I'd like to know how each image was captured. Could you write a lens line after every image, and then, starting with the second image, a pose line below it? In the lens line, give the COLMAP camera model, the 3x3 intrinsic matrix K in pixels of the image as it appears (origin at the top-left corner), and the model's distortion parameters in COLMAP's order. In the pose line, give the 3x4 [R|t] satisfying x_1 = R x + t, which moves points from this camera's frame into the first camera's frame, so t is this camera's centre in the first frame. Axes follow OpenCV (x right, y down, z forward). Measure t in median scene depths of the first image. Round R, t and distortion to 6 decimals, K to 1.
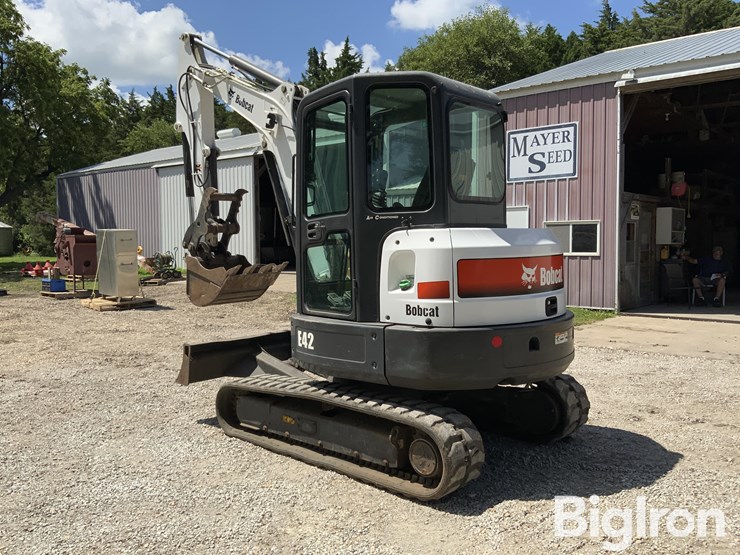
lens RADIAL K [[631.7, 0, 387.4], [0, 631.7, 273.3], [0, 0, 1]] dist [0.091180, -0.172997]
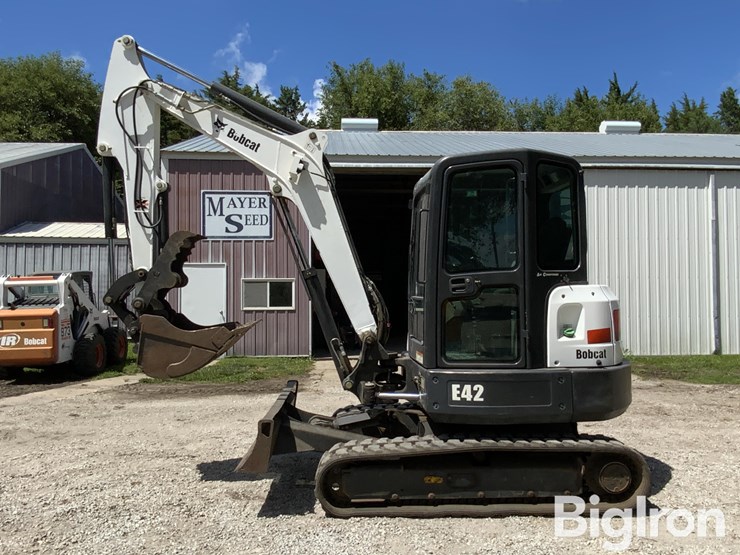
lens RADIAL K [[593.7, 0, 368.1], [0, 593.7, 279.3], [0, 0, 1]] dist [0.086347, -0.143874]
pose [[0.732847, 0.020499, 0.680084, -0.288888], [0.034772, 0.997111, -0.067525, -0.005408], [-0.679504, 0.073134, 0.730018, 0.128174]]
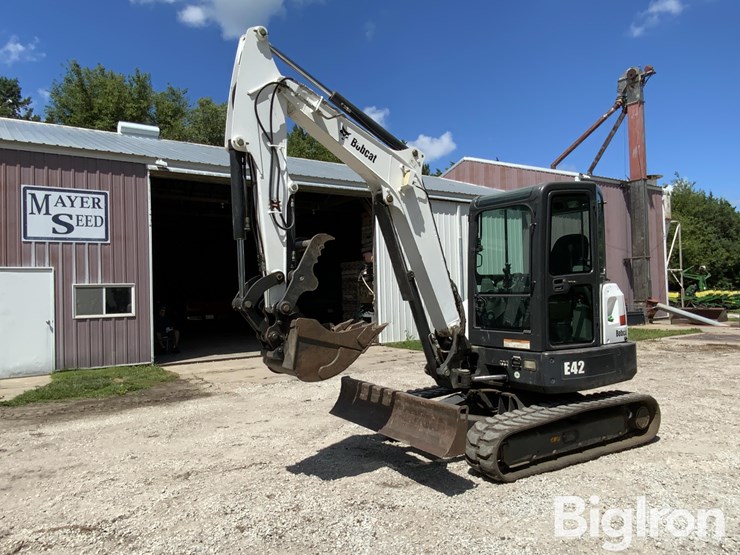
lens RADIAL K [[529.9, 0, 356.9], [0, 529.9, 278.8], [0, 0, 1]] dist [0.063972, -0.076505]
pose [[0.299996, 0.025181, 0.953608, -0.425007], [0.072600, 0.996150, -0.049144, -0.018075], [-0.951174, 0.083975, 0.297013, 0.348515]]
